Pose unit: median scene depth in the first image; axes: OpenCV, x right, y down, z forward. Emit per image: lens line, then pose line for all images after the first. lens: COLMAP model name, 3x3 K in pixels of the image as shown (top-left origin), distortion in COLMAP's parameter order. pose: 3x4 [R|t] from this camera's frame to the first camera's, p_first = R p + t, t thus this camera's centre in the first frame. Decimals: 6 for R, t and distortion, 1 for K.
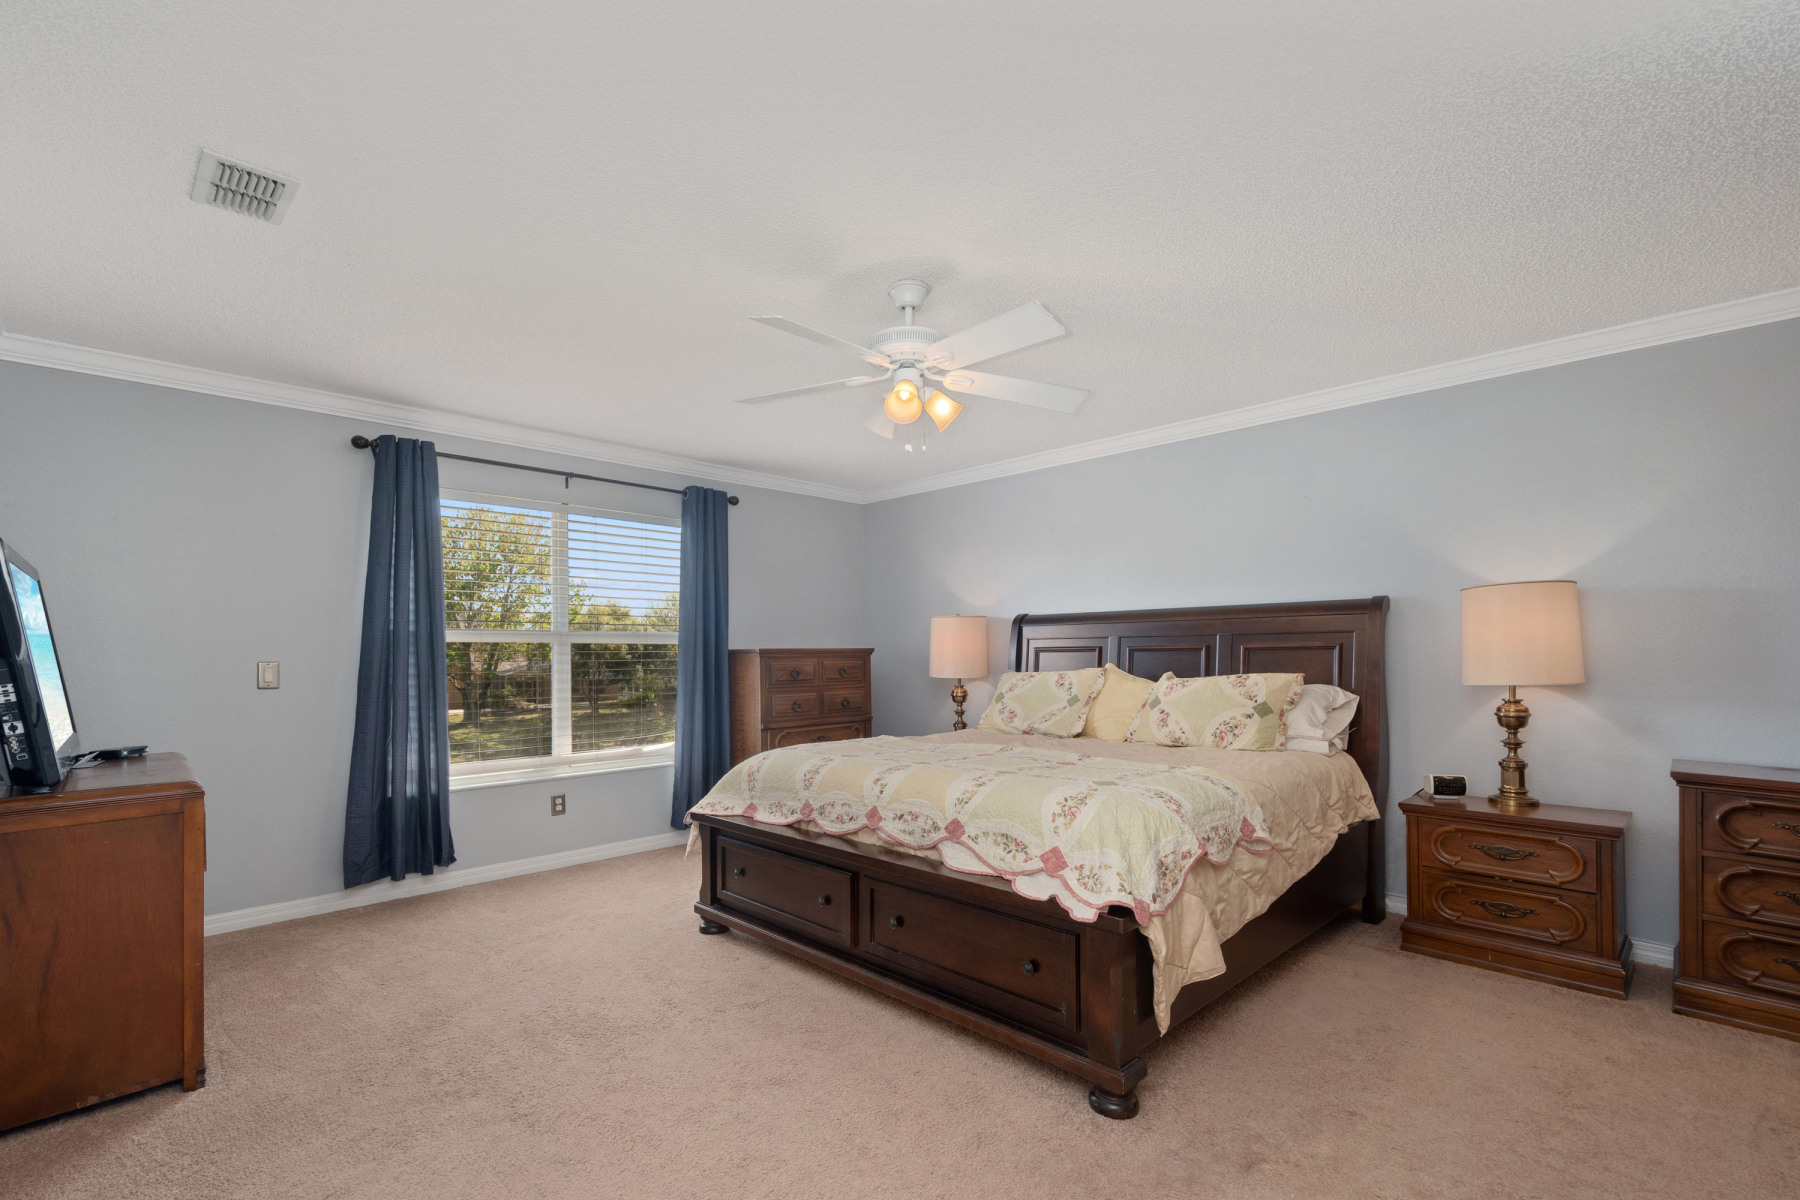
lens RADIAL K [[811.2, 0, 890.2], [0, 811.2, 646.1], [0, 0, 1]] dist [-0.001161, -0.000381]
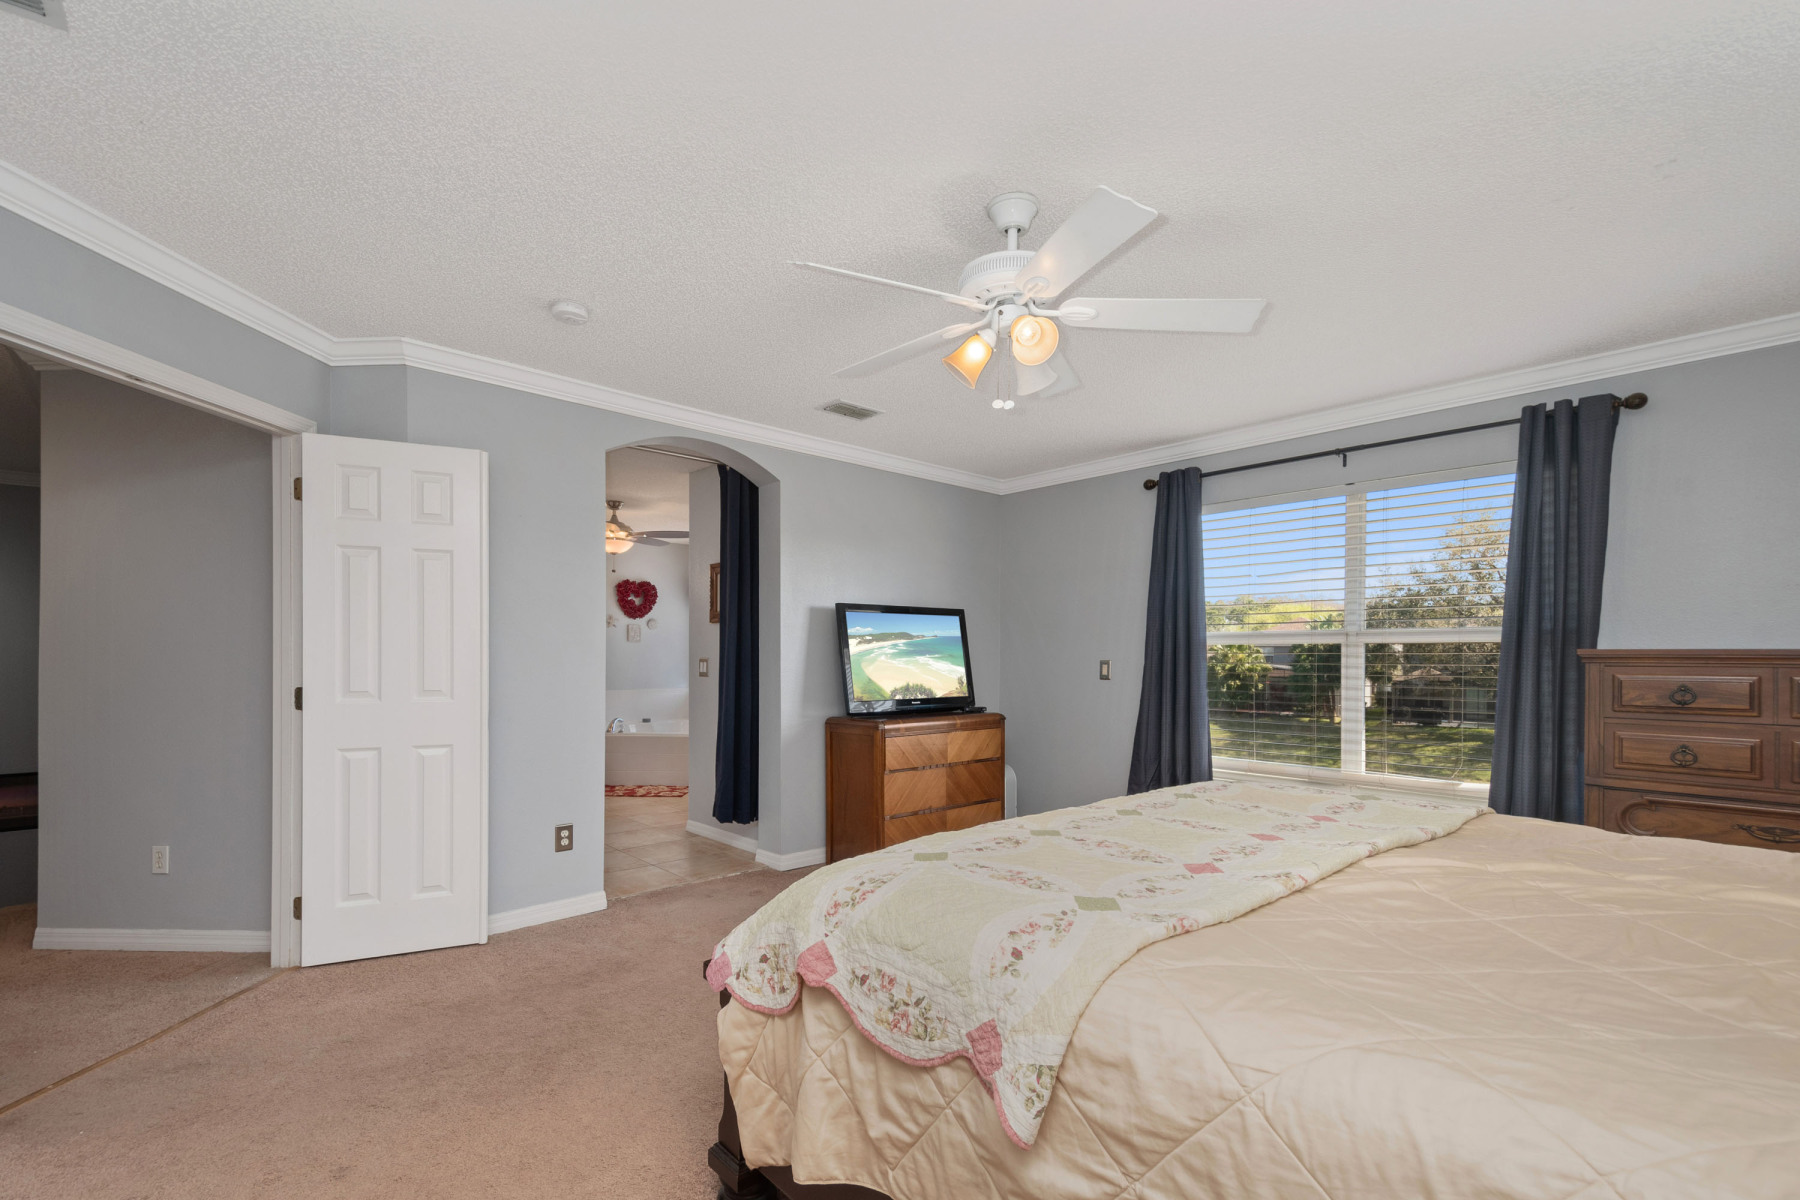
lens RADIAL K [[811.2, 0, 890.2], [0, 811.2, 646.1], [0, 0, 1]] dist [-0.001161, -0.000381]
pose [[-0.052563, -0.004068, -0.998609, 0.491306], [0.012030, 0.999917, -0.004707, -0.002891], [0.998545, -0.012261, -0.052509, 0.544284]]
